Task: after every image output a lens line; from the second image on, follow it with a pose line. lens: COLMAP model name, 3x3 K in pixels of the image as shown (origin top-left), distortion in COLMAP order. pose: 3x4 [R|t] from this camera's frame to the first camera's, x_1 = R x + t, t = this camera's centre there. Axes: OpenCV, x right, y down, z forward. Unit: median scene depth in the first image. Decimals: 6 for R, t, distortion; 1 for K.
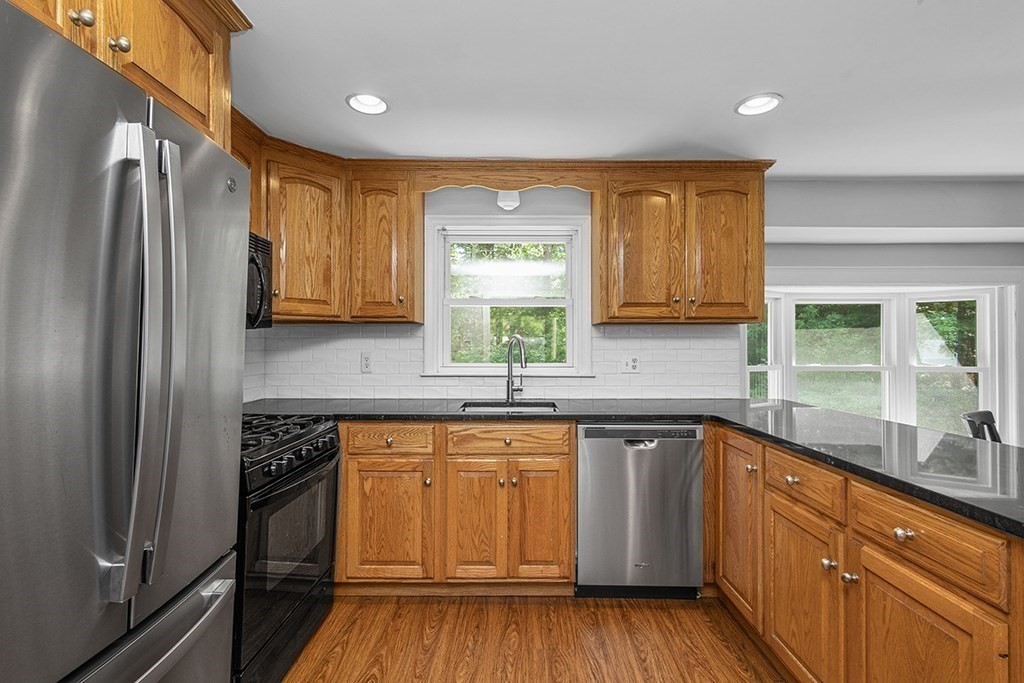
lens RADIAL K [[479.1, 0, 508.2], [0, 479.1, 340.0], [0, 0, 1]] dist [0.024392, -0.004081]
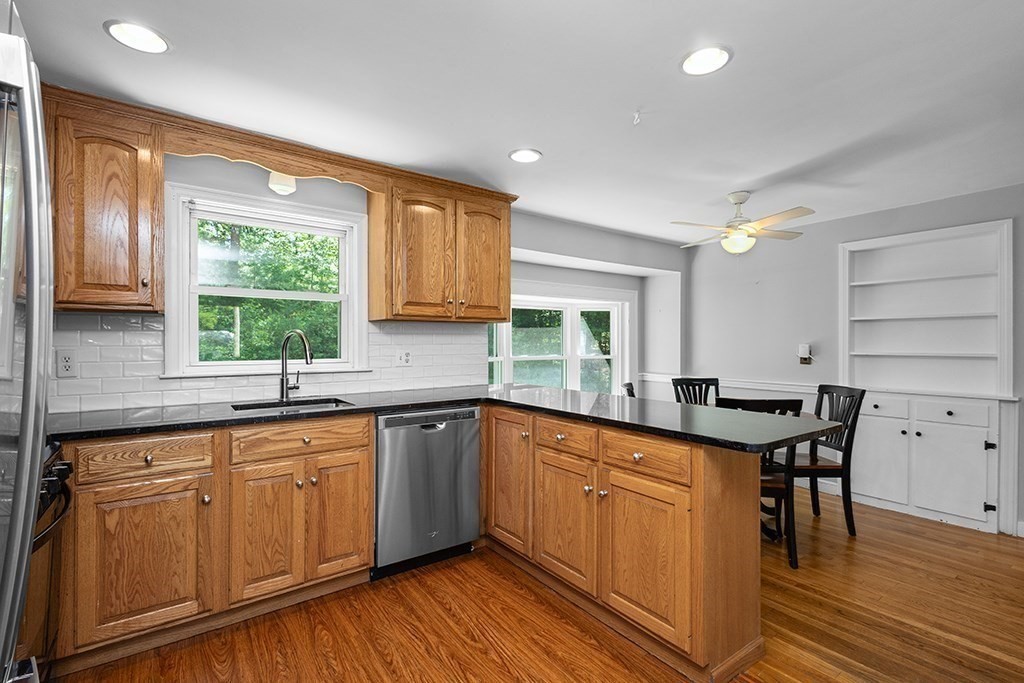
lens RADIAL K [[479.1, 0, 514.8], [0, 479.1, 338.8], [0, 0, 1]] dist [0.024392, -0.004081]
pose [[0.803395, 0.003129, 0.595439, -0.216962], [-0.007076, 0.999966, 0.004293, 0.000128], [-0.595405, -0.007662, 0.803389, -0.019676]]
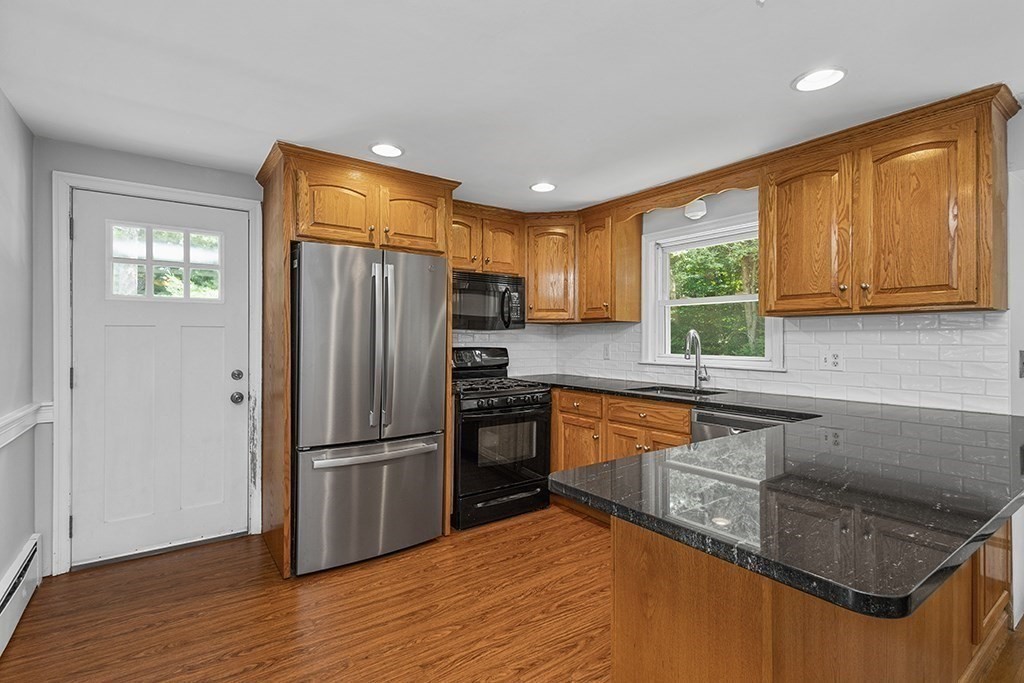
lens RADIAL K [[479.1, 0, 510.0], [0, 479.1, 331.3], [0, 0, 1]] dist [0.024392, -0.004081]
pose [[0.594693, -0.012382, -0.803858, 0.724665], [0.006177, 0.999922, -0.010832, 0.002366], [0.803929, 0.001476, 0.594723, -0.024182]]
